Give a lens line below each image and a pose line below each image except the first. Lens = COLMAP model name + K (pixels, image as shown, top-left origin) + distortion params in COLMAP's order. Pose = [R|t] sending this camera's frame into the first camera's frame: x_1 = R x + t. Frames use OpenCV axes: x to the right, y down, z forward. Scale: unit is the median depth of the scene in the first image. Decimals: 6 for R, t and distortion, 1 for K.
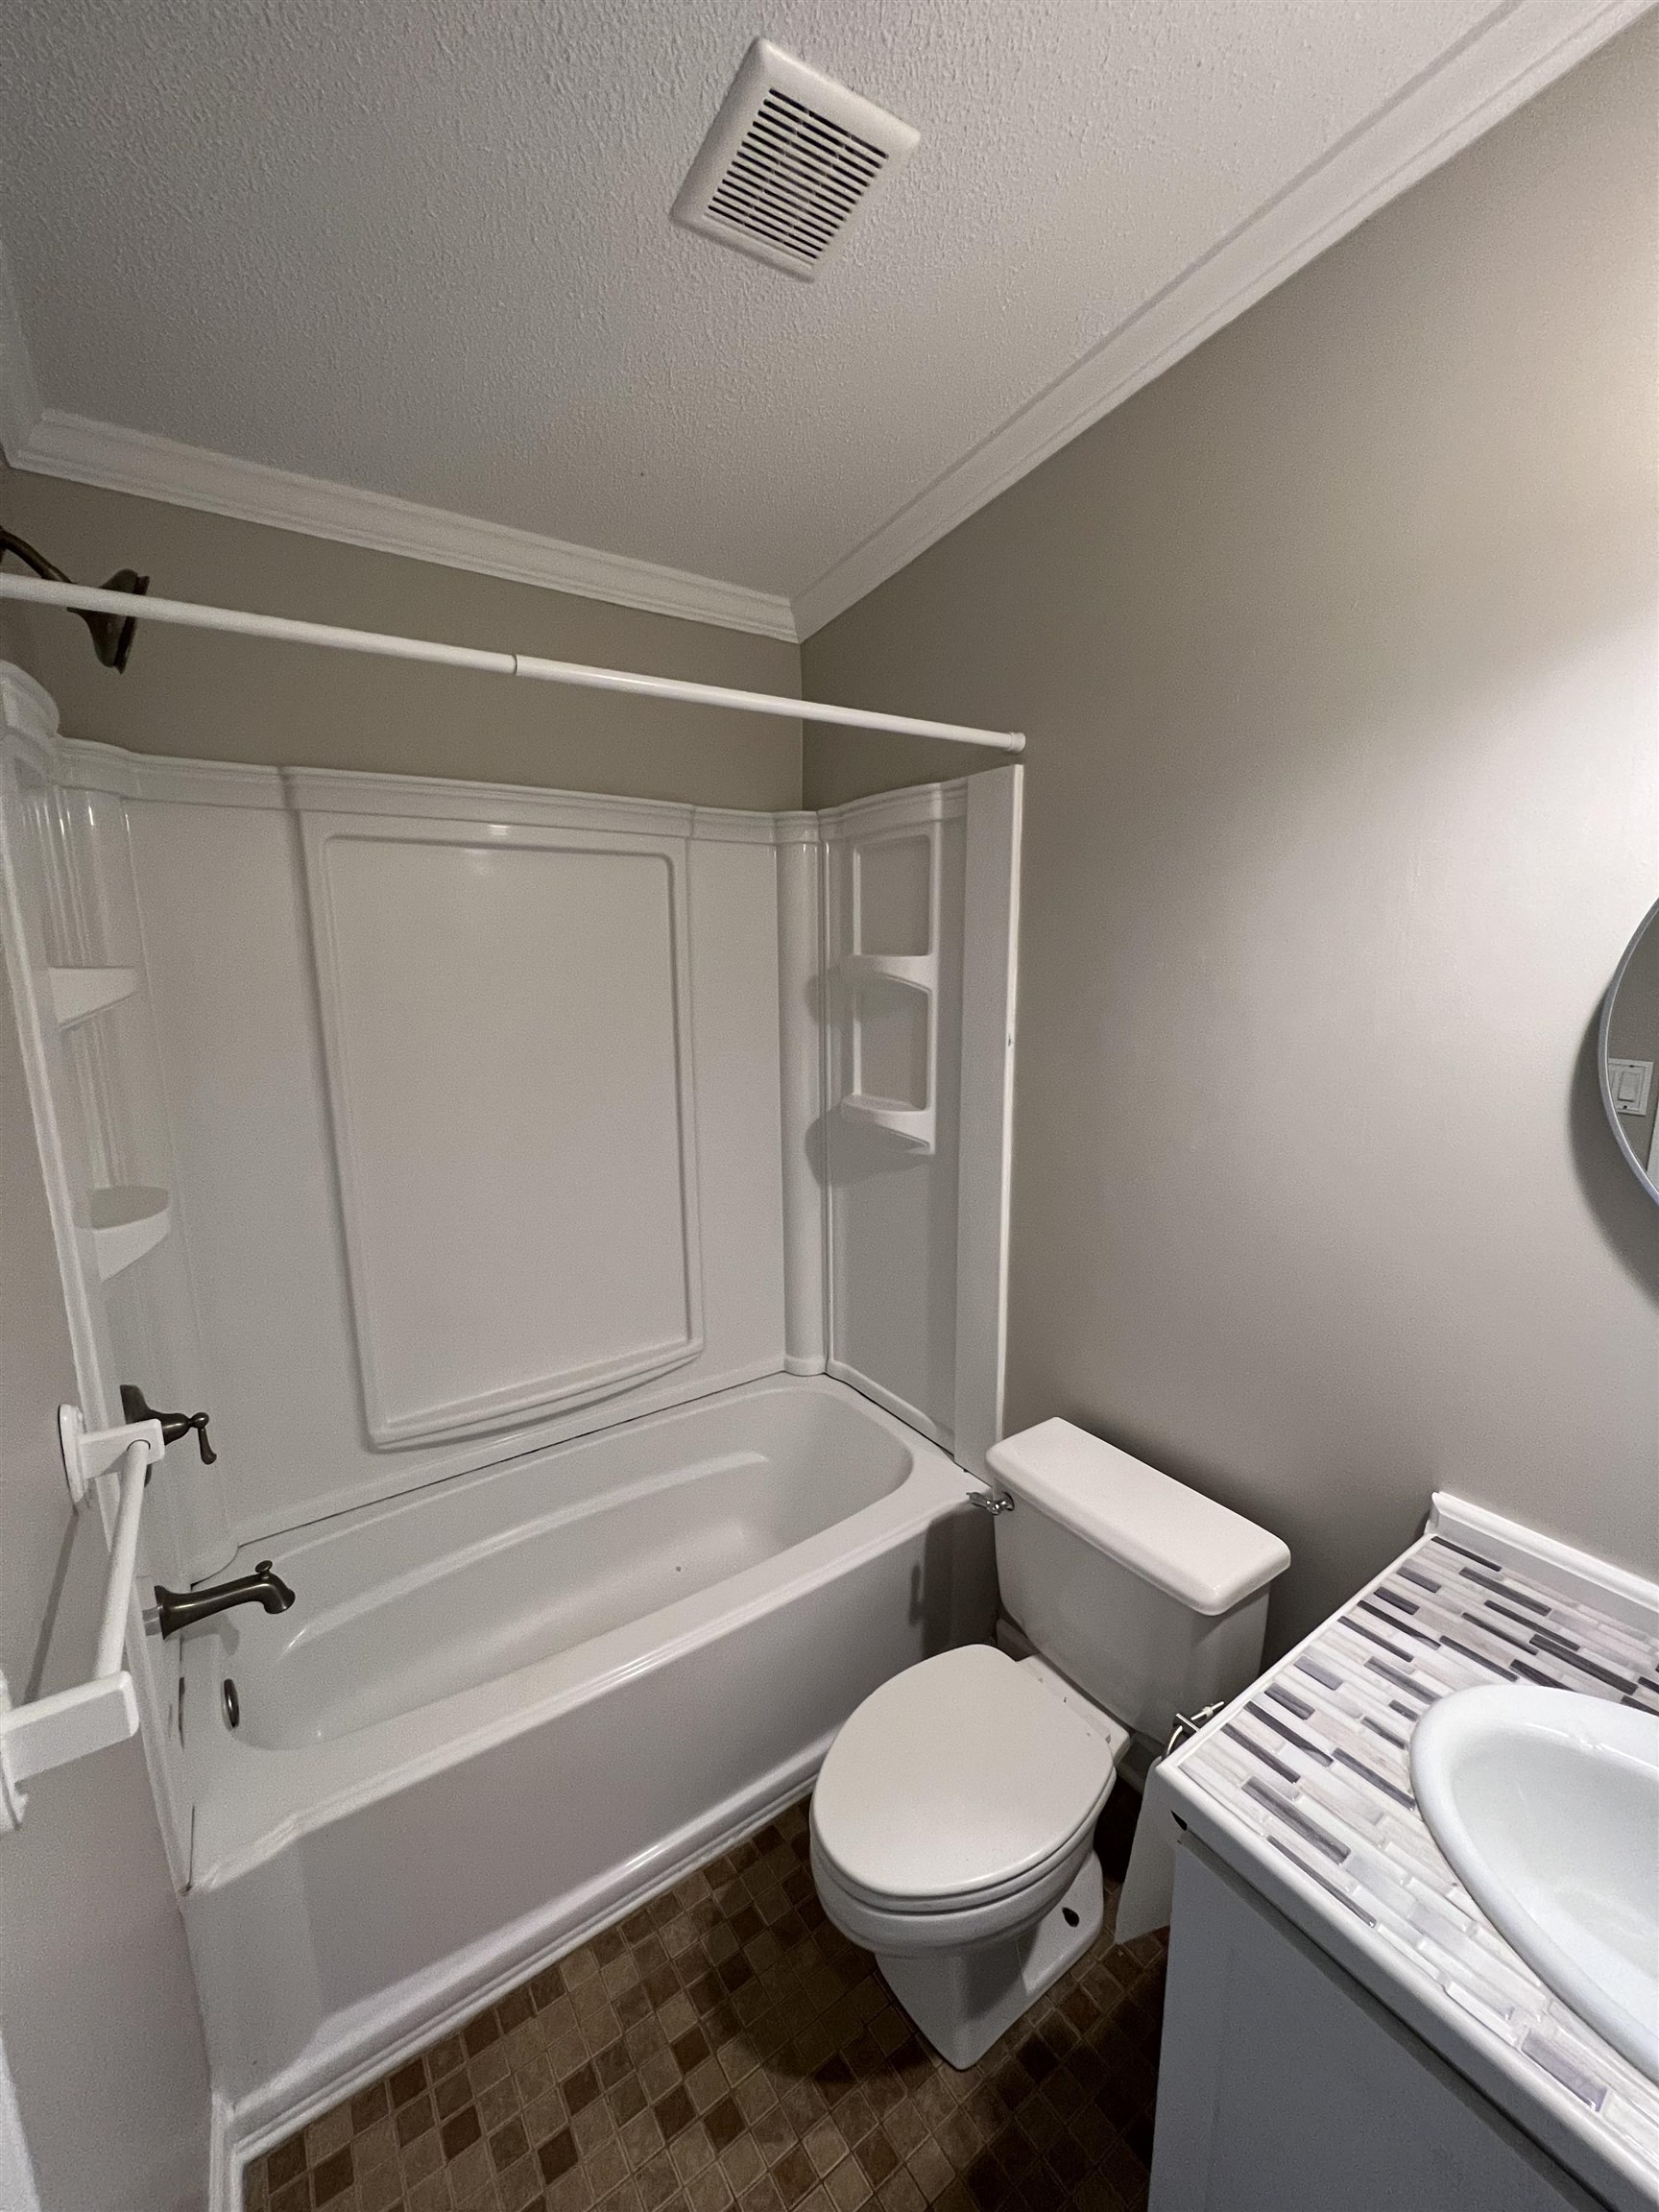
lens RADIAL K [[884.9, 0, 829.5], [0, 884.9, 1106.0], [0, 0, 1]] dist [-0.001028, 0.000389]
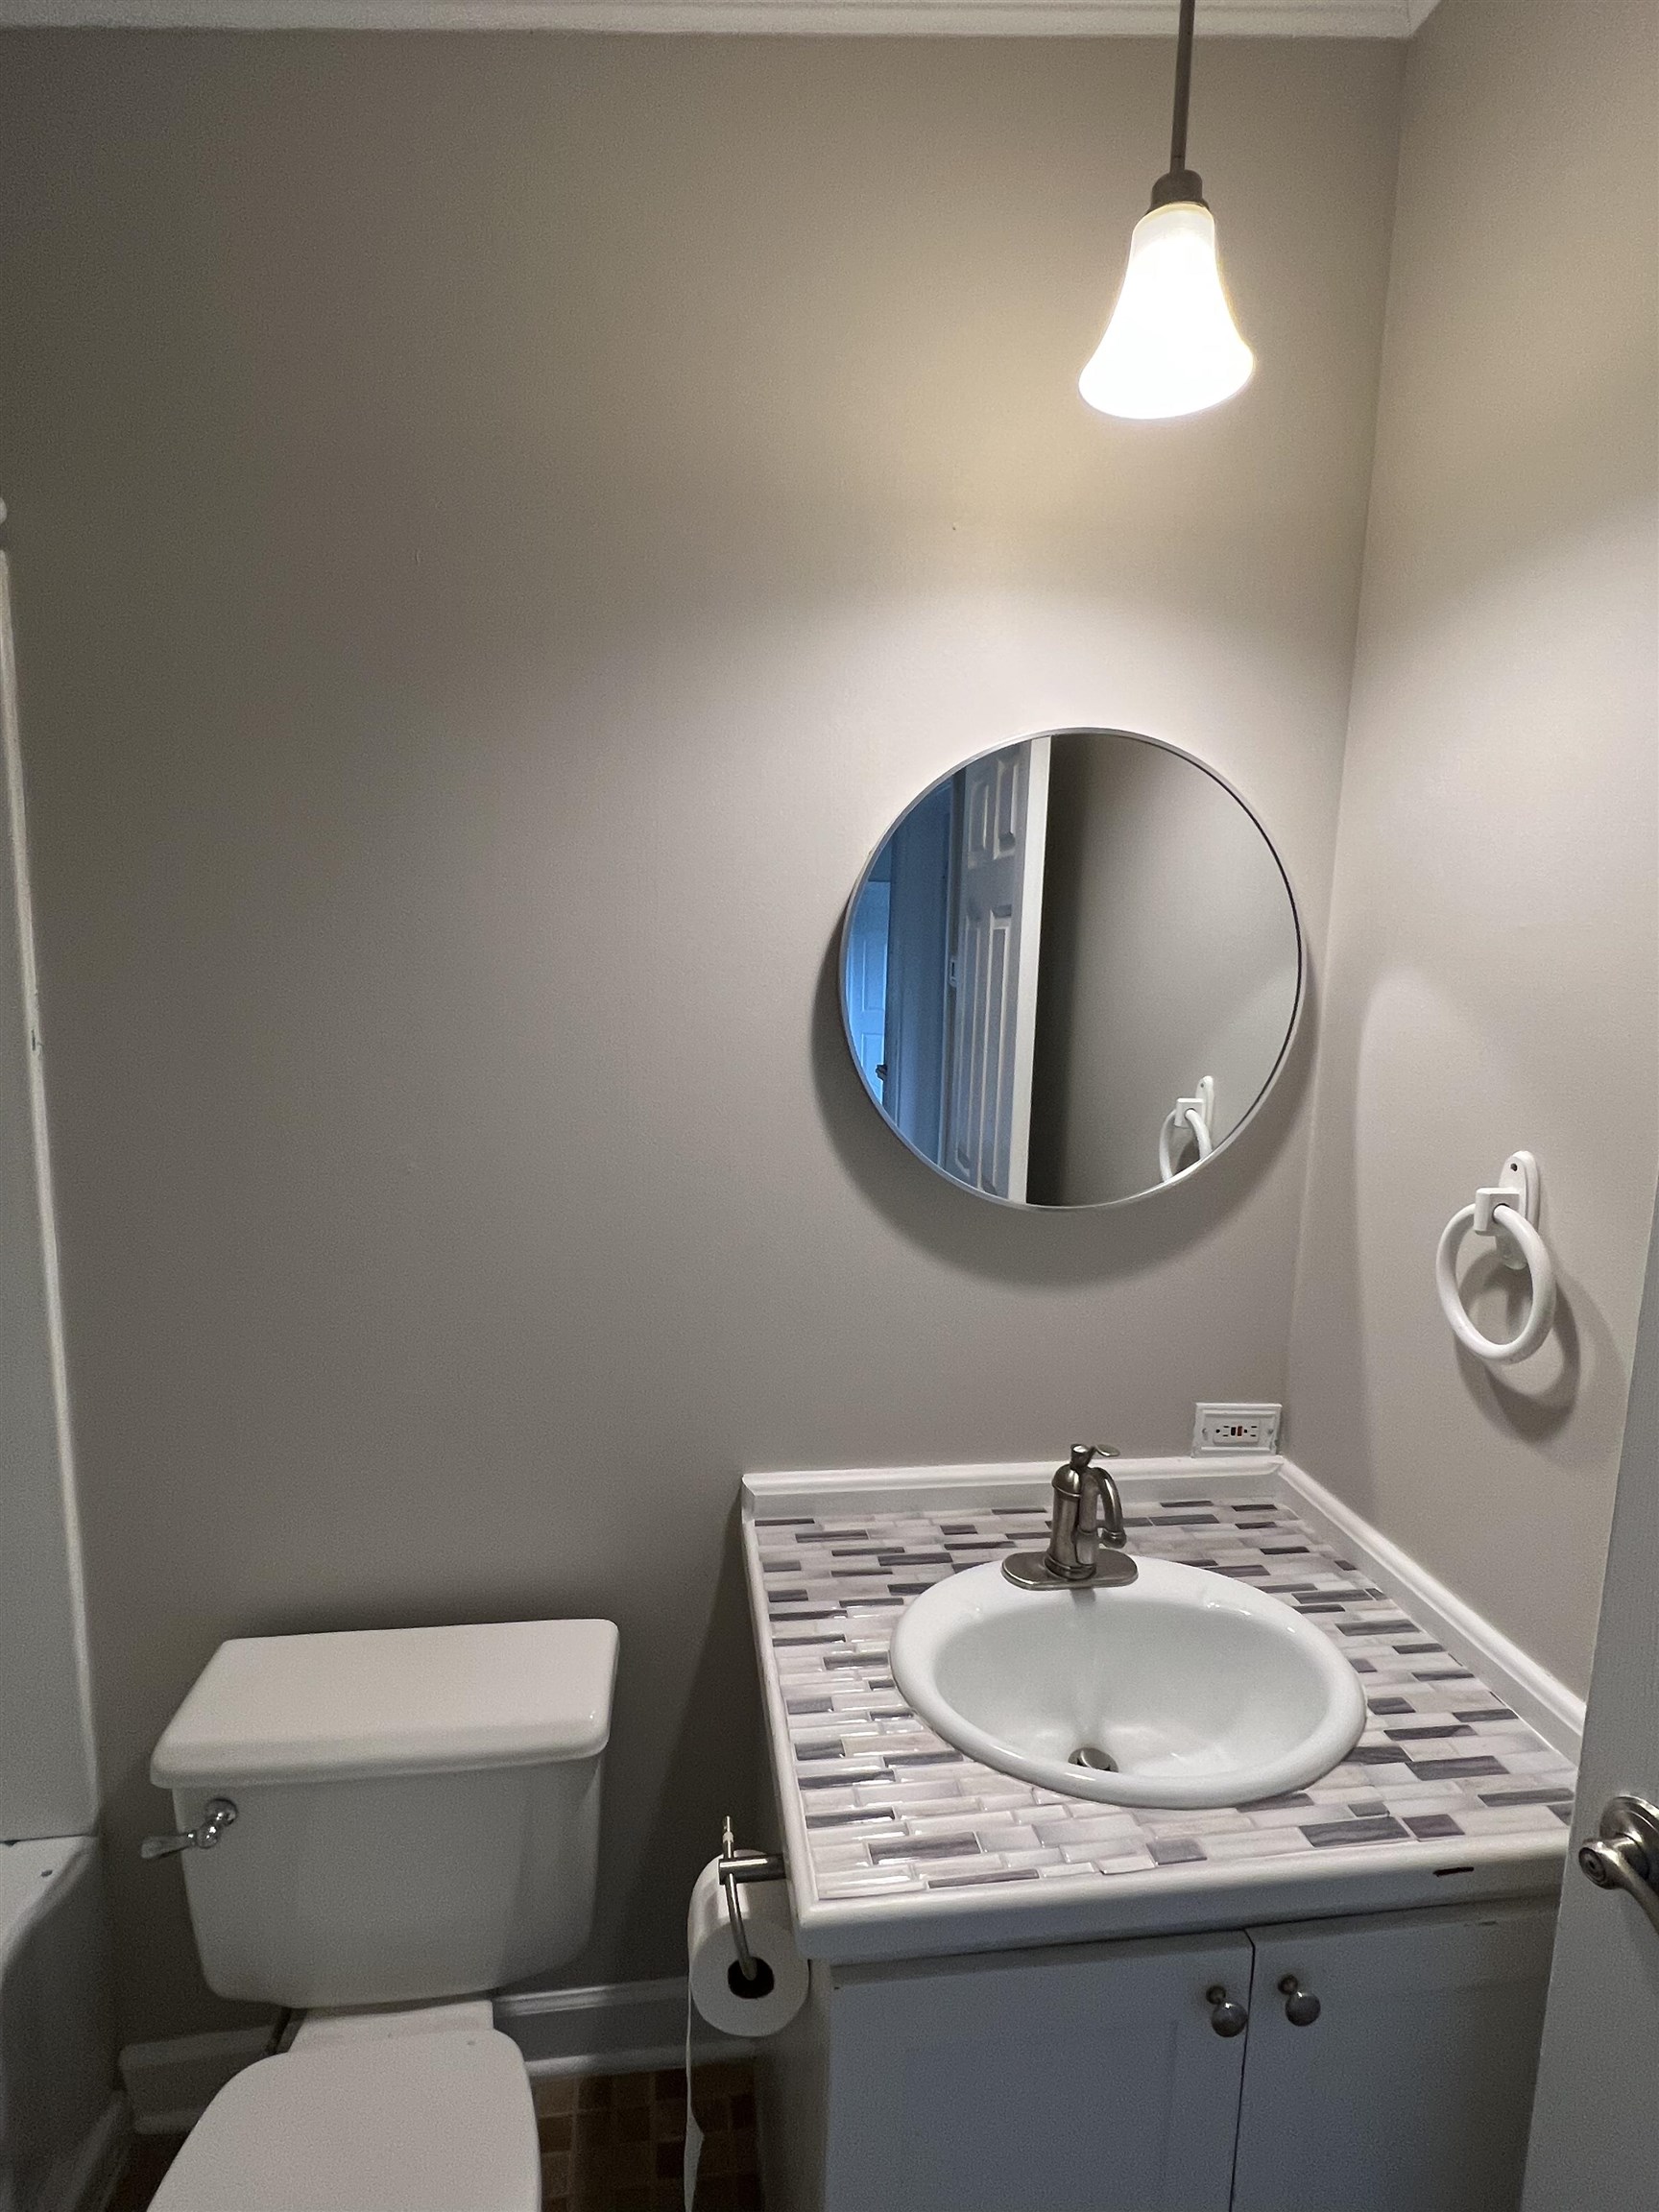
lens RADIAL K [[1120.1, 0, 829.5], [0, 1120.1, 1106.0], [0, 0, 1]] dist [-0.001059, 0.000278]
pose [[0.447832, -0.100818, 0.888415, -0.358026], [0.125766, 0.990847, 0.049046, -0.006333], [-0.885228, 0.089768, 0.456413, 0.397214]]
